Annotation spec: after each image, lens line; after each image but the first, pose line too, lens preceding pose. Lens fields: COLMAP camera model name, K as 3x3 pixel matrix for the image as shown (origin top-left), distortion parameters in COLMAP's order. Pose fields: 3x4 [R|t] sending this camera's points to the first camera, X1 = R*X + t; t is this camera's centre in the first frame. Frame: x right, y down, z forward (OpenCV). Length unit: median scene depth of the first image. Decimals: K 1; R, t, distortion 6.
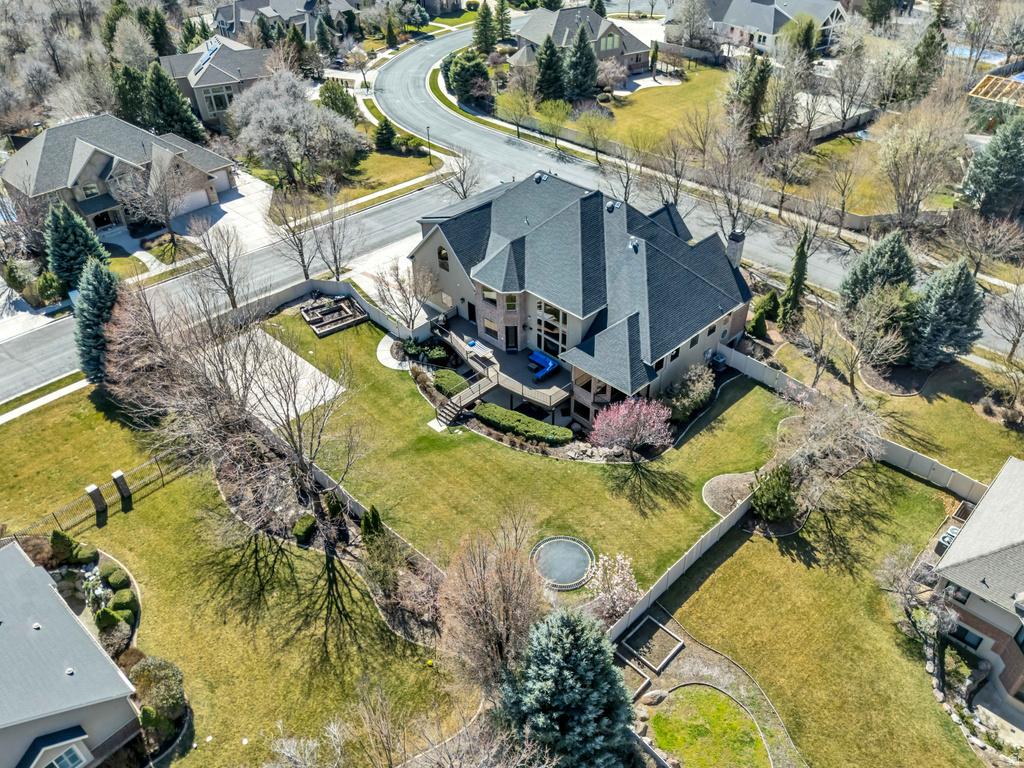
lens RADIAL K [[761.7, 0, 512.0], [0, 761.7, 384.0], [0, 0, 1]] dist [0.065432, -0.054659]
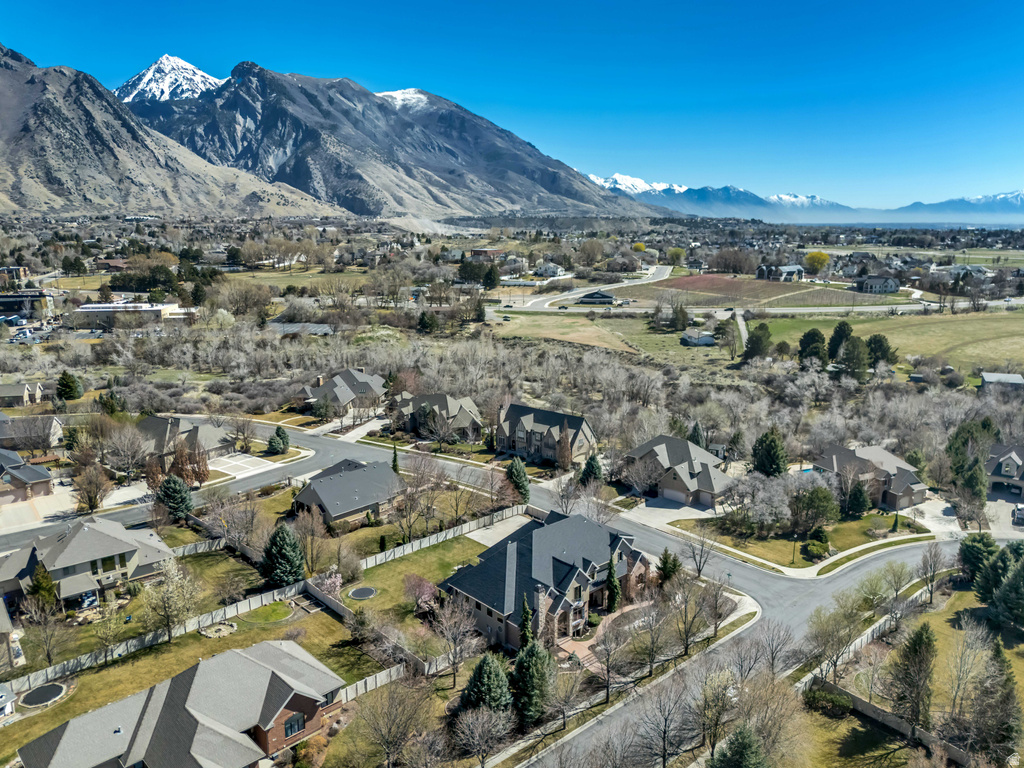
lens RADIAL K [[761.7, 0, 512.0], [0, 761.7, 384.0], [0, 0, 1]] dist [0.065432, -0.054659]
pose [[-0.038851, 0.226868, -0.973150, 1.333602], [-0.606788, 0.768409, 0.203362, -0.619407], [0.793914, 0.598396, 0.107807, 0.433238]]
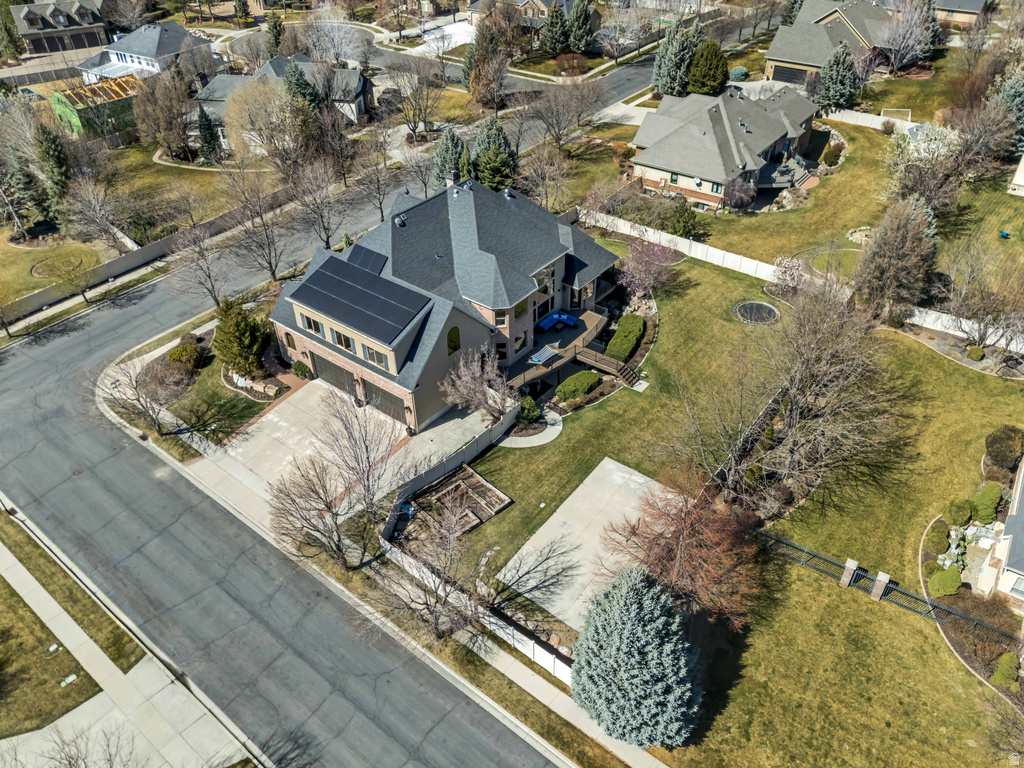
lens RADIAL K [[761.7, 0, 512.0], [0, 761.7, 384.0], [0, 0, 1]] dist [0.065432, -0.054659]
pose [[-0.133343, -0.584838, 0.800115, -0.680233], [0.618187, 0.581938, 0.528387, -0.457849], [-0.774638, 0.565078, 0.283942, 0.611363]]
